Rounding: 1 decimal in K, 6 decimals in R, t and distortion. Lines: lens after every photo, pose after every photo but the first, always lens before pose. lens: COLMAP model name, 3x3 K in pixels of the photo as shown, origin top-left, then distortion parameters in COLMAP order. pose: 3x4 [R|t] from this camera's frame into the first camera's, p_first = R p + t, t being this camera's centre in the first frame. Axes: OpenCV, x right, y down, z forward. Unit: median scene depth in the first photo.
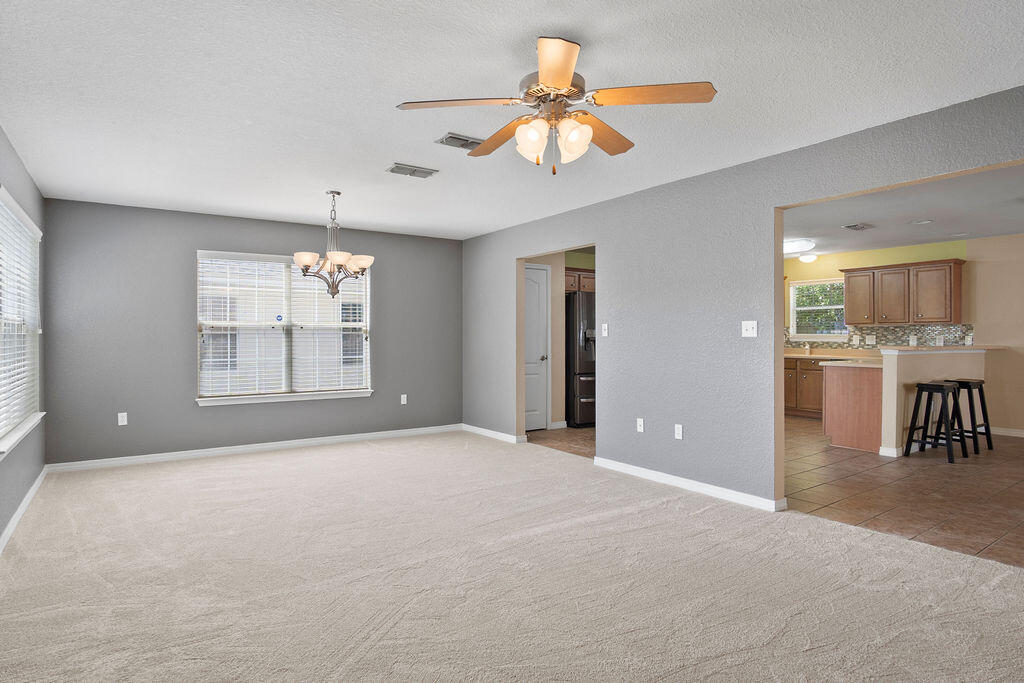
lens RADIAL K [[548.7, 0, 511.5], [0, 548.7, 340.6], [0, 0, 1]] dist [-0.015172, 0.004319]
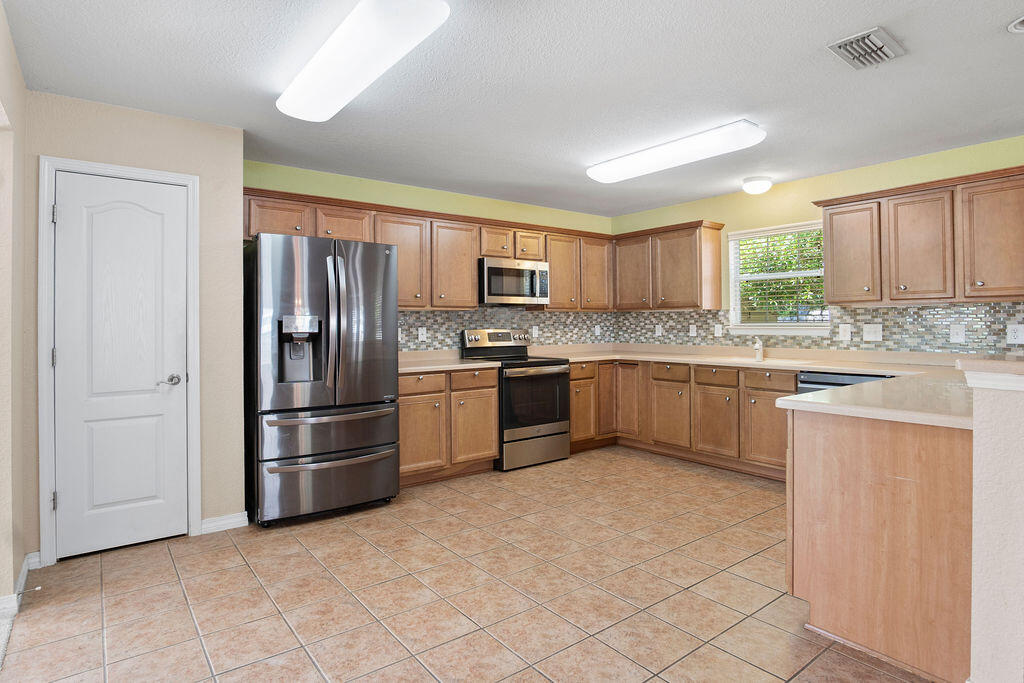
lens RADIAL K [[548.7, 0, 503.5], [0, 548.7, 322.3], [0, 0, 1]] dist [-0.015172, 0.004319]
pose [[0.999125, -0.004993, 0.041532, 0.274741], [0.005500, 0.999912, -0.012108, -0.007002], [-0.041468, 0.012326, 0.999064, 0.481218]]
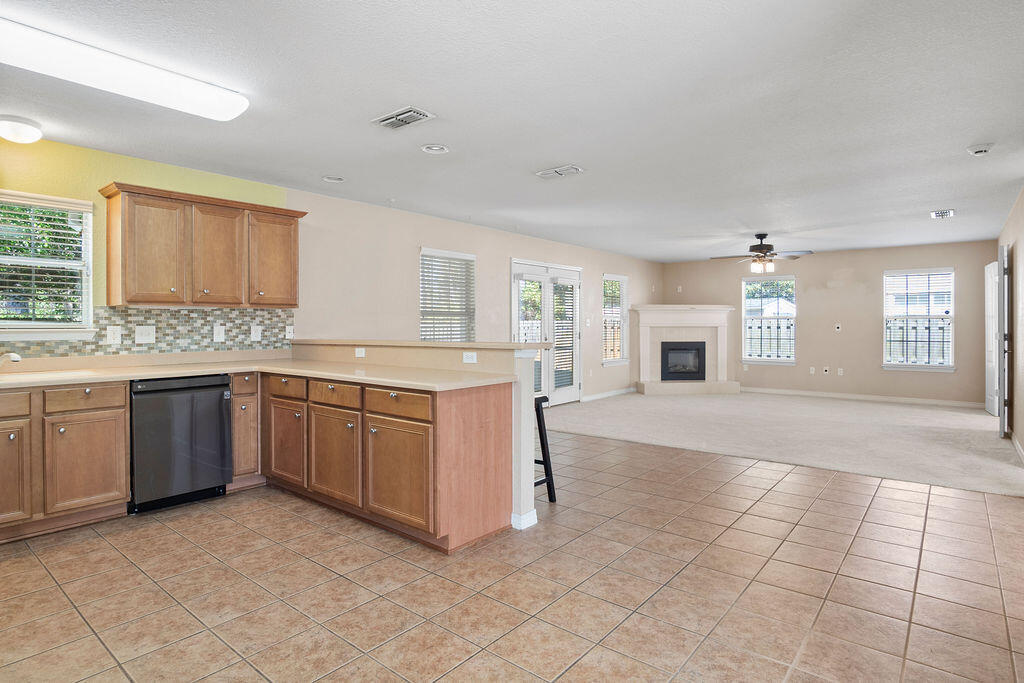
lens RADIAL K [[548.7, 0, 505.6], [0, 548.7, 324.7], [0, 0, 1]] dist [-0.015172, 0.004319]
pose [[-0.245519, -0.002620, 0.969388, 0.076442], [0.009957, 0.999937, 0.005225, -0.010050], [-0.969341, 0.010935, -0.245478, 0.801492]]
